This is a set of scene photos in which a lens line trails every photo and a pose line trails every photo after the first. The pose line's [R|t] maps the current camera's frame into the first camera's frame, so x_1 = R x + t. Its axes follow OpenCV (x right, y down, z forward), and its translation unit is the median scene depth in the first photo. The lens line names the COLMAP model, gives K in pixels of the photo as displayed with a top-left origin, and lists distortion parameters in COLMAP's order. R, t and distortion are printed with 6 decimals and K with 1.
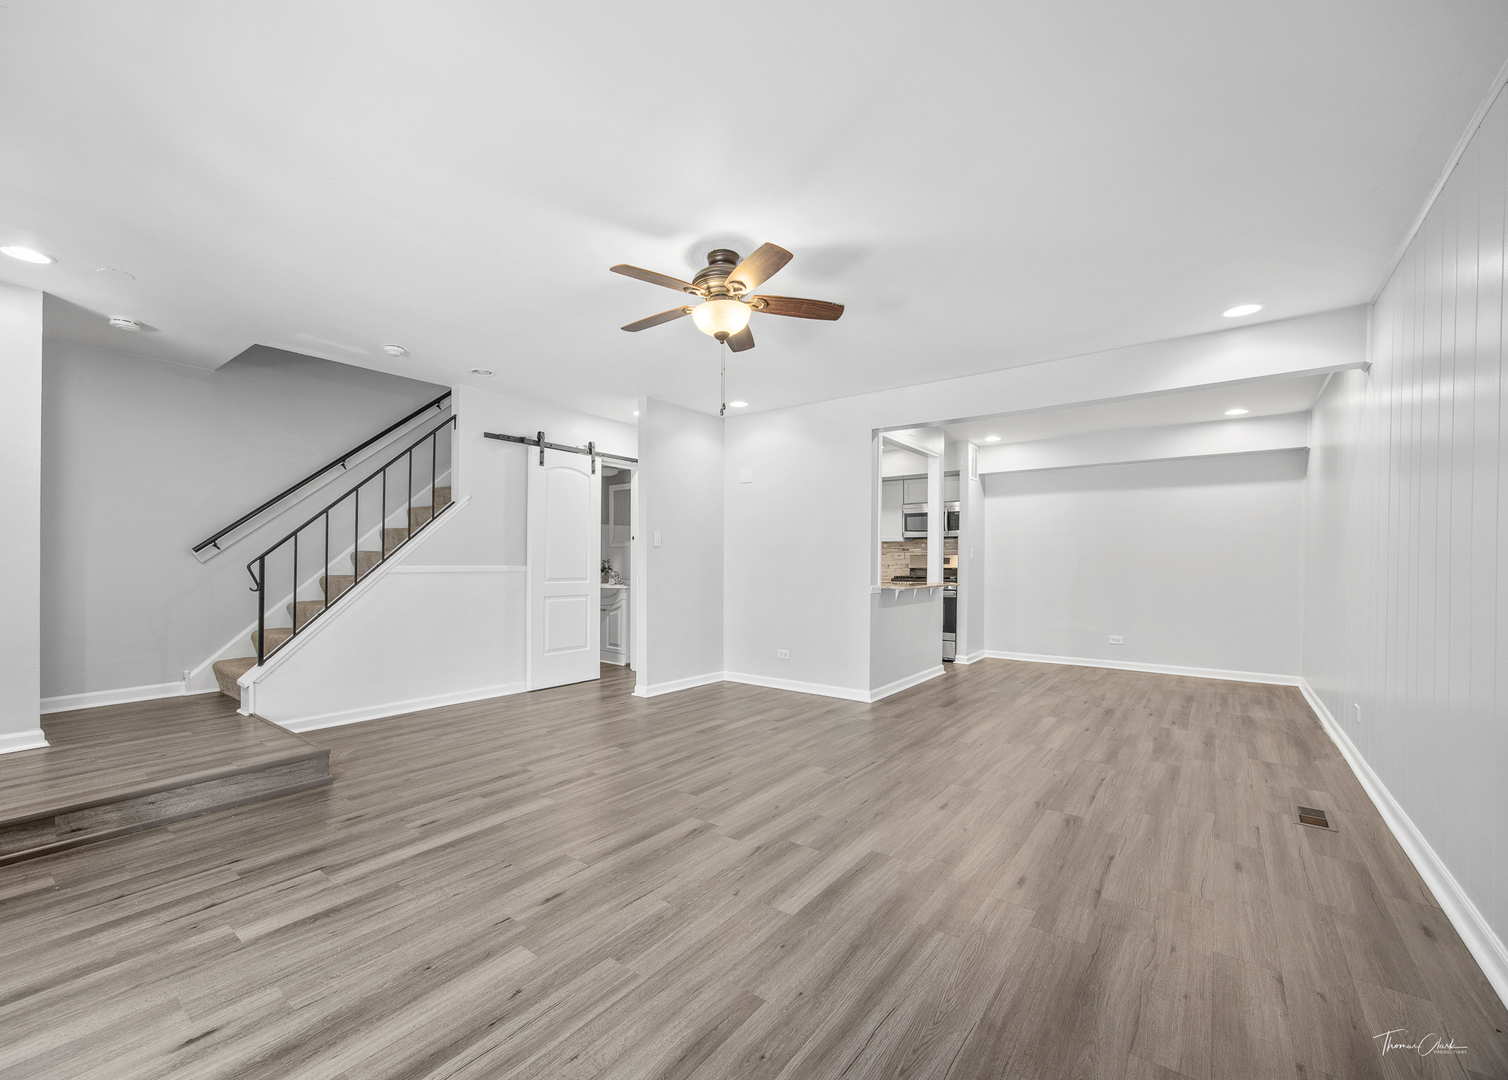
lens RADIAL K [[634.9, 0, 707.2], [0, 634.9, 553.3], [0, 0, 1]] dist [0.000818, 0.000384]
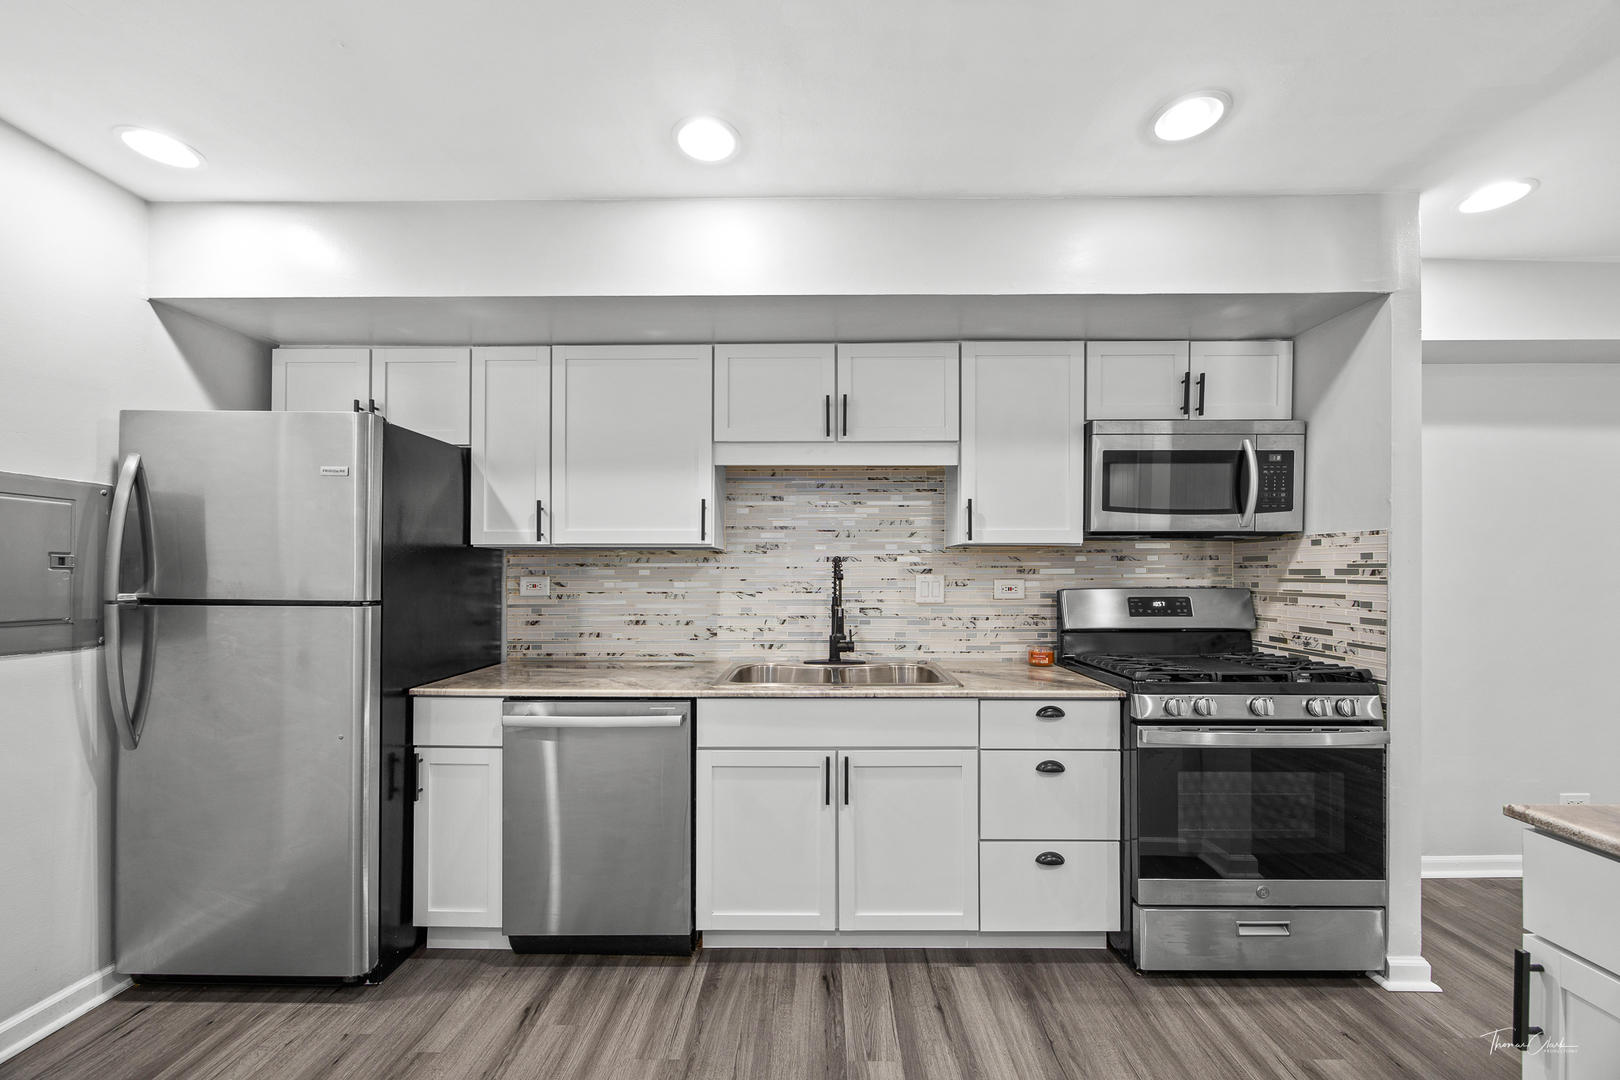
lens RADIAL K [[623.3, 0, 814.9], [0, 623.3, 573.5], [0, 0, 1]] dist [-0.001890, -0.000053]
pose [[0.782044, -0.003354, 0.623214, 0.026977], [-0.006098, 0.999896, 0.013033, -0.009734], [-0.623194, -0.013993, 0.781942, 0.951259]]
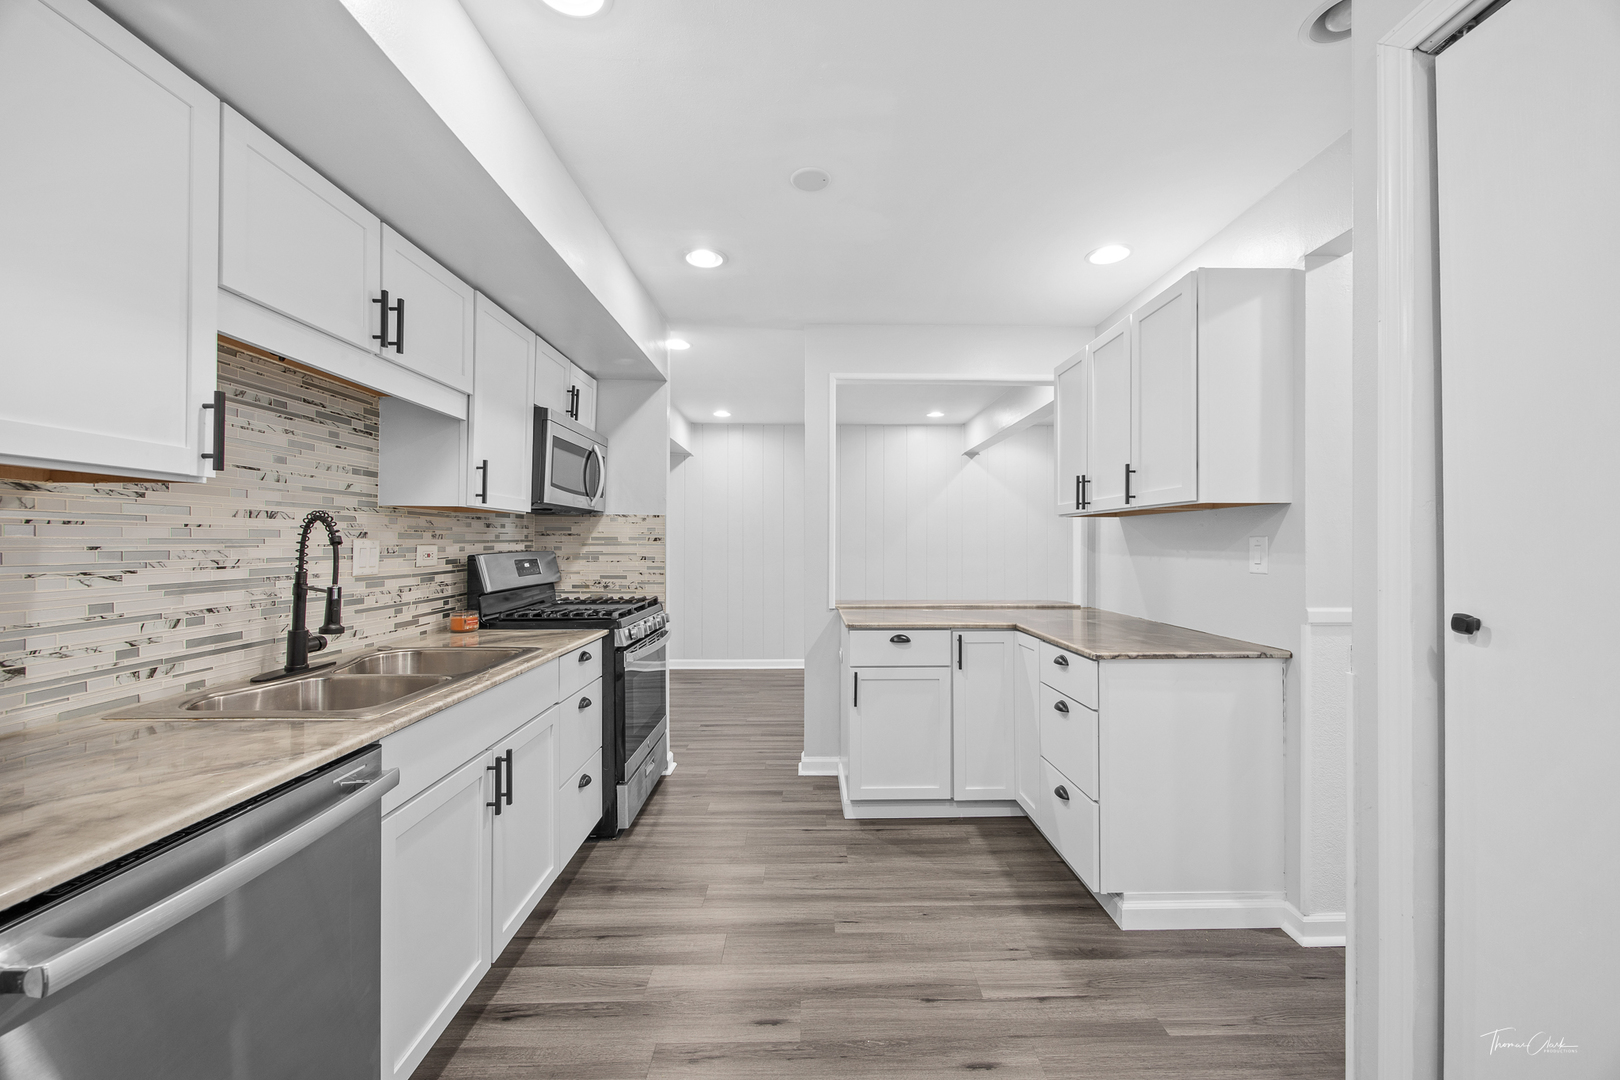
lens RADIAL K [[623.3, 0, 813.4], [0, 623.3, 542.3], [0, 0, 1]] dist [-0.001890, -0.000053]
pose [[-0.639081, -0.004873, 0.769124, -0.049900], [-0.015760, 0.999853, -0.006761, -0.004454], [-0.768978, -0.016442, -0.639063, 1.229964]]
